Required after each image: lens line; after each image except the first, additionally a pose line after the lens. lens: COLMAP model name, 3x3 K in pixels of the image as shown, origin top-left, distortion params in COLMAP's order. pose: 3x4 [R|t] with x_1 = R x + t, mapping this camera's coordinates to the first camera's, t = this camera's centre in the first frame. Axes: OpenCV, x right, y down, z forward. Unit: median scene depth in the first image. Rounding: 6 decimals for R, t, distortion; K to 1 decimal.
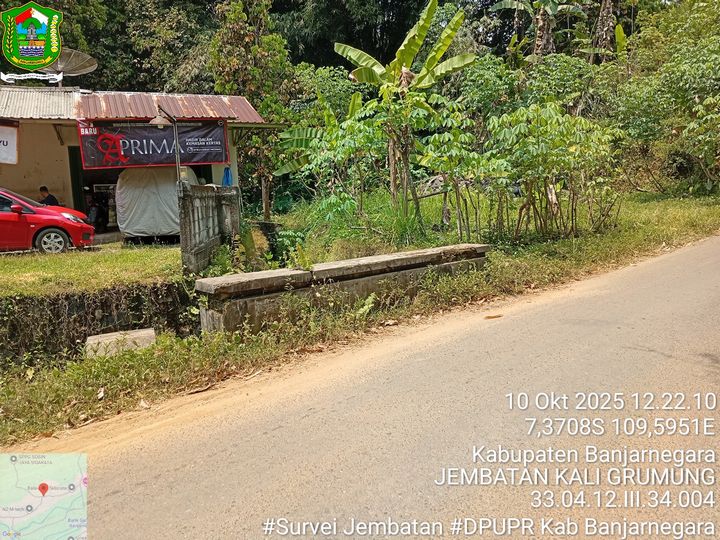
lens RADIAL K [[544.7, 0, 359.0], [0, 544.7, 278.2], [0, 0, 1]] dist [0.068092, -0.164438]
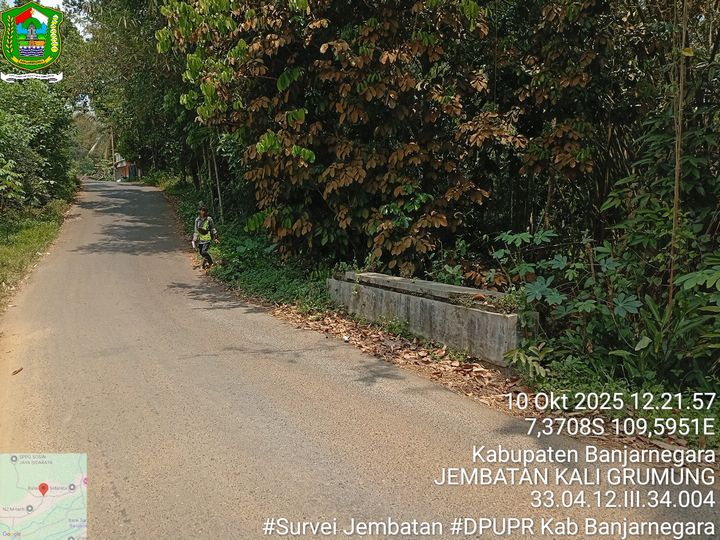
lens RADIAL K [[544.7, 0, 359.0], [0, 544.7, 278.2], [0, 0, 1]] dist [0.068092, -0.164438]
pose [[0.212006, -0.068089, 0.974894, -0.354268], [0.139971, 0.989401, 0.038663, -0.025116], [-0.967193, 0.128260, 0.219289, 0.178120]]
